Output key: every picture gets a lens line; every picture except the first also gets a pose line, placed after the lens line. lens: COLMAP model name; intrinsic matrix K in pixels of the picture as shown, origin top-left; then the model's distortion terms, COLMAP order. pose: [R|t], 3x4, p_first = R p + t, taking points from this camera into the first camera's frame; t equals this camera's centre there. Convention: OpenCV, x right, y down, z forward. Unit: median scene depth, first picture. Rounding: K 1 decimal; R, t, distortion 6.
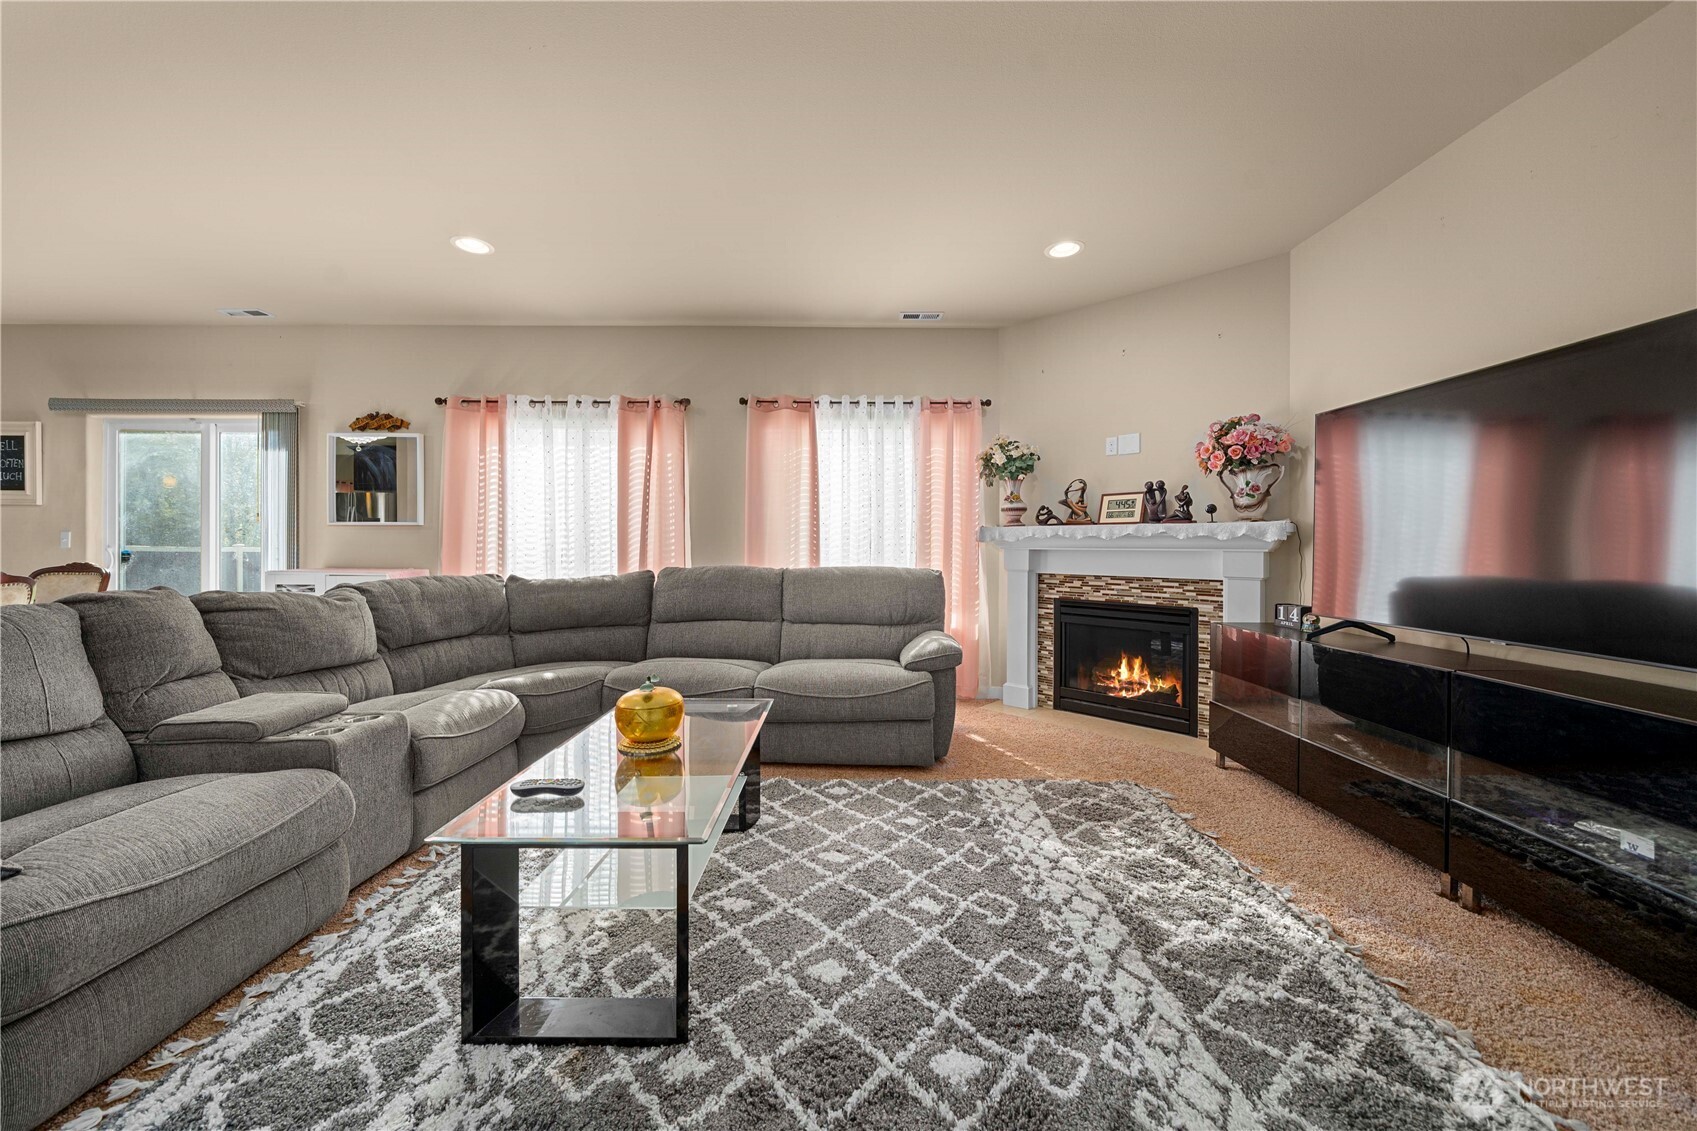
lens RADIAL K [[610.2, 0, 845.2], [0, 610.2, 548.9], [0, 0, 1]] dist [-0.005332, 0.000085]
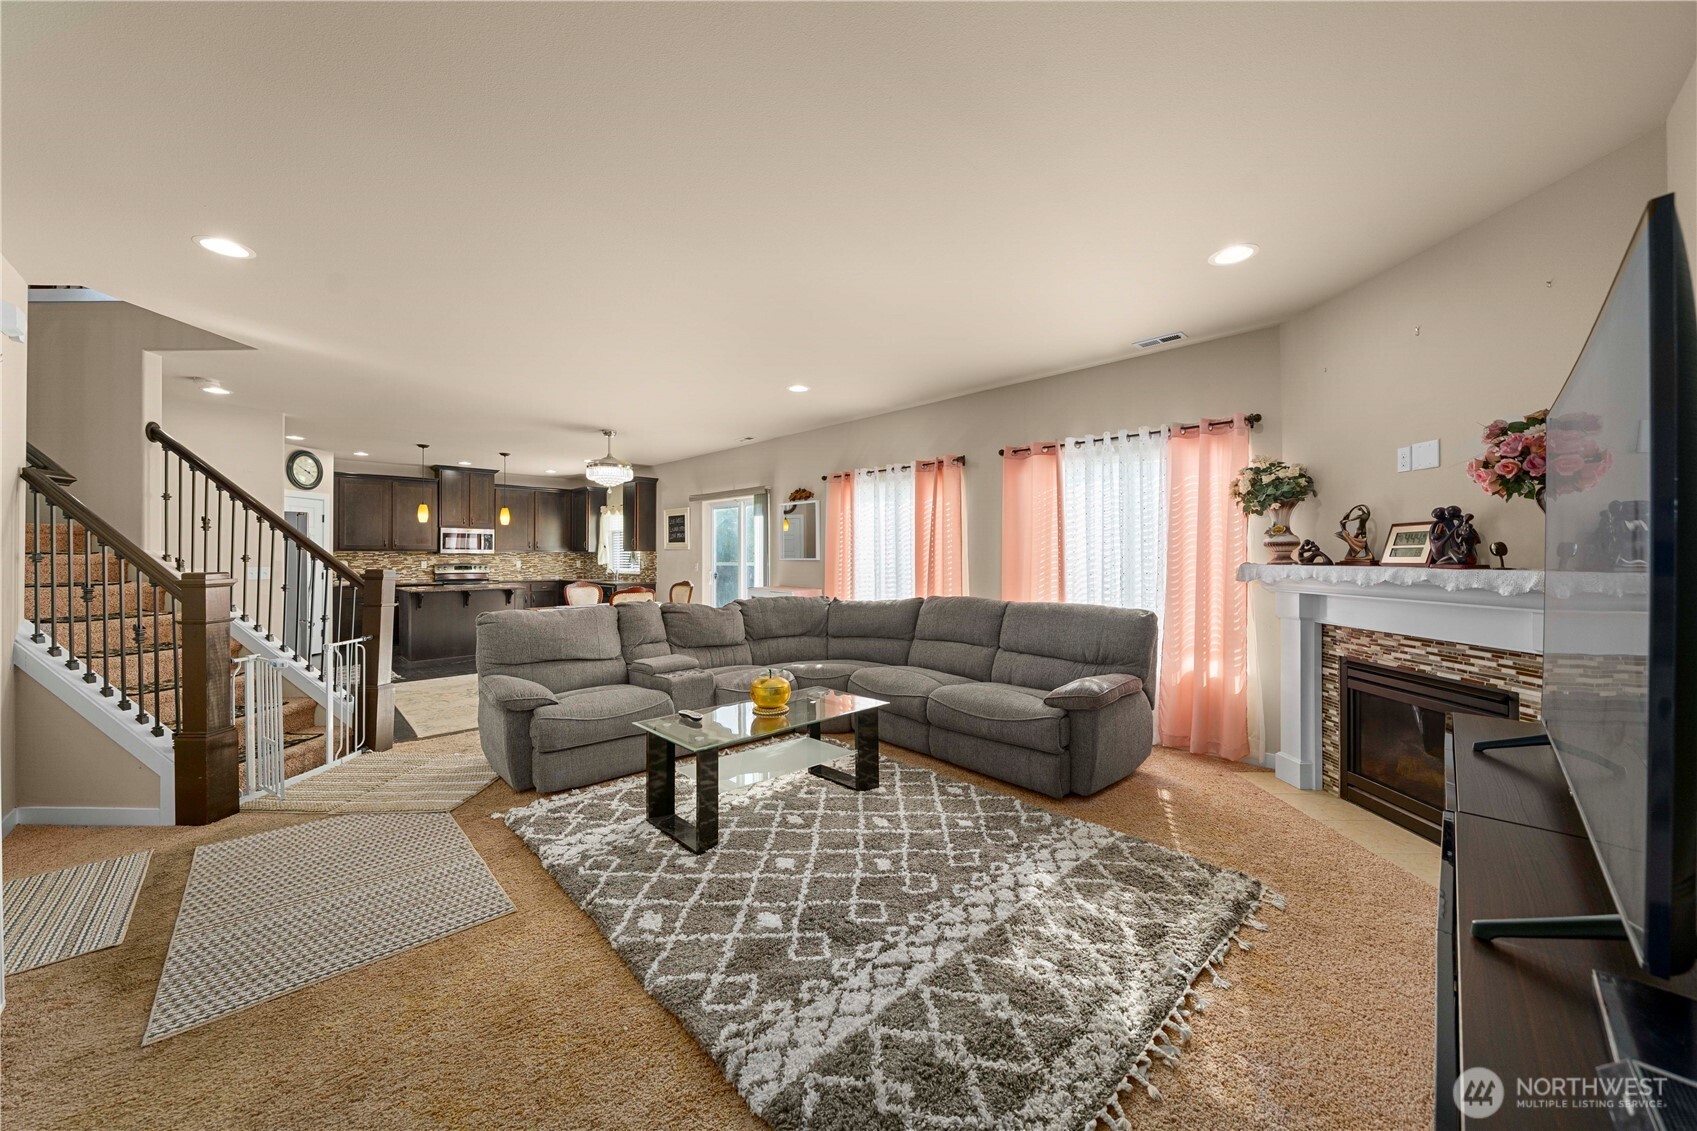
lens RADIAL K [[610.2, 0, 844.0], [0, 610.2, 558.2], [0, 0, 1]] dist [-0.005332, 0.000085]
pose [[0.689683, -0.000089, -0.724111, 0.544495], [-0.003083, 0.999991, -0.003059, -0.047717], [0.724105, 0.004342, 0.689676, -0.001862]]
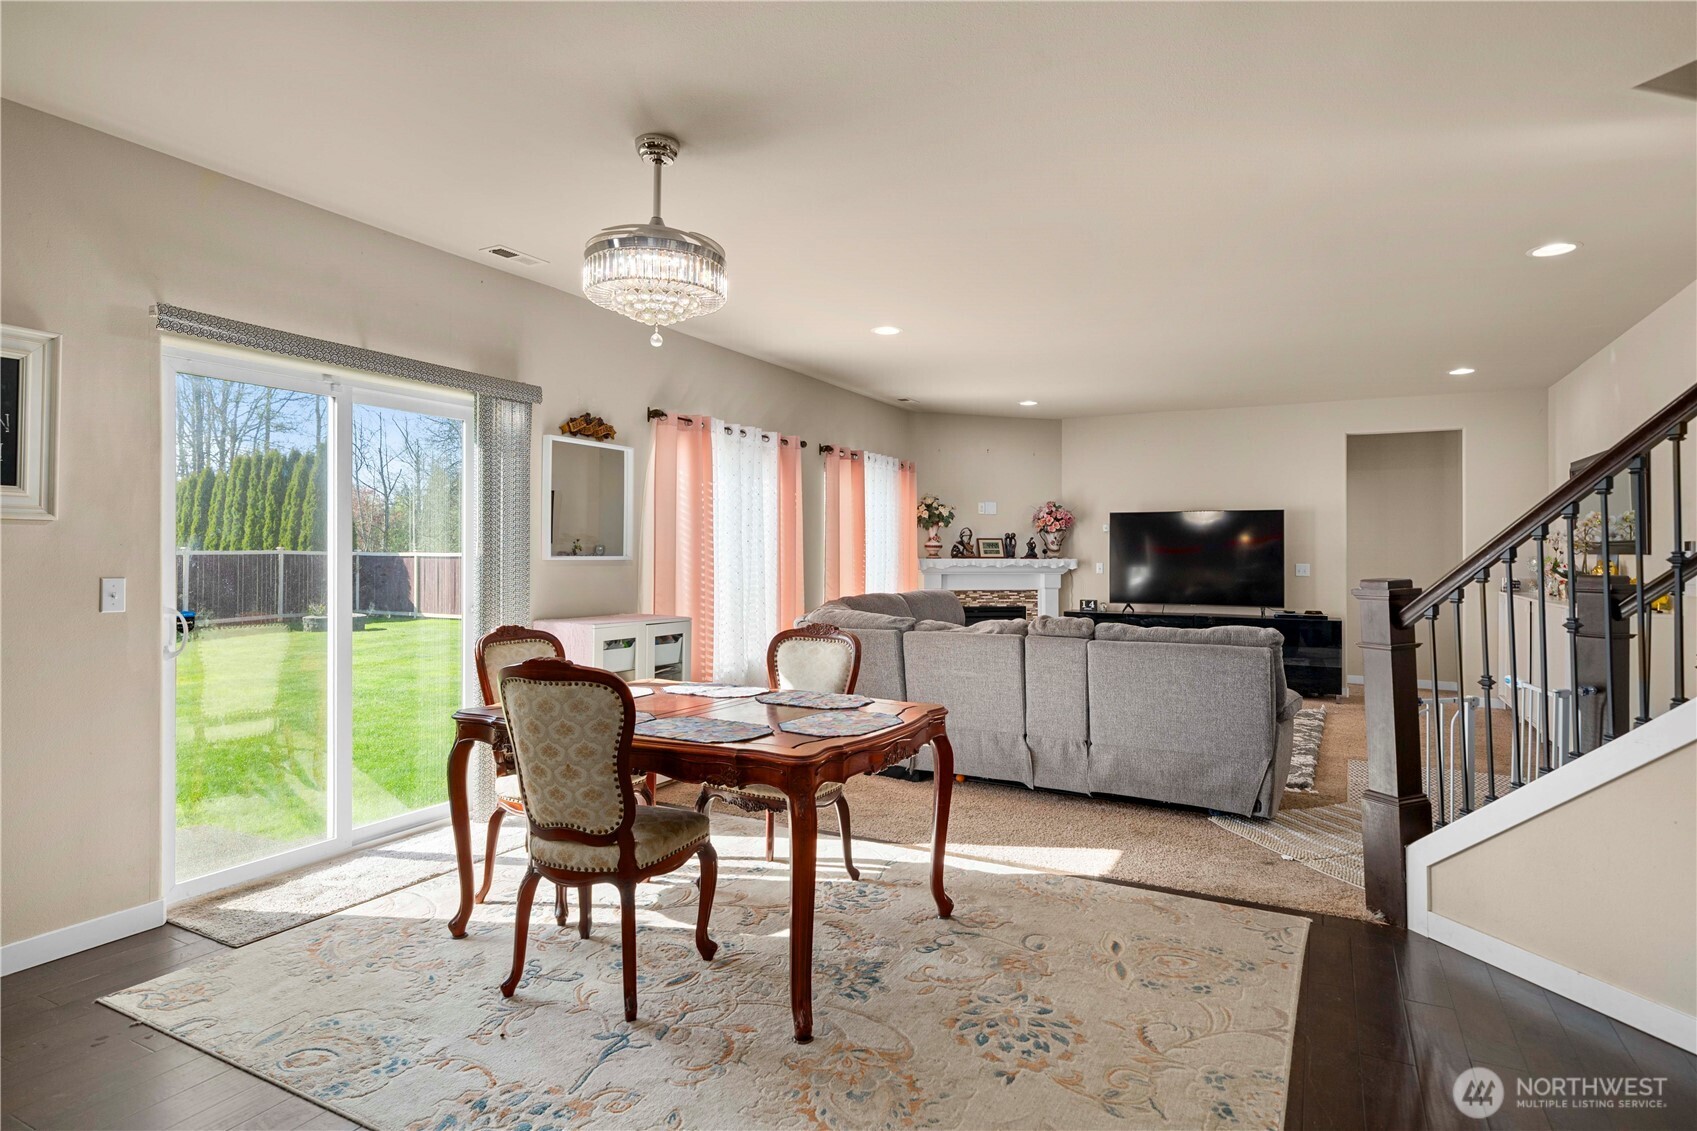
lens RADIAL K [[885.1, 0, 852.9], [0, 885.1, 557.5], [0, 0, 1]] dist [0.000336, 0.000064]
pose [[0.480551, -0.004279, 0.876957, -1.899776], [0.006215, 0.999980, 0.001474, -0.050515], [-0.876945, 0.004742, 0.480567, 0.202576]]
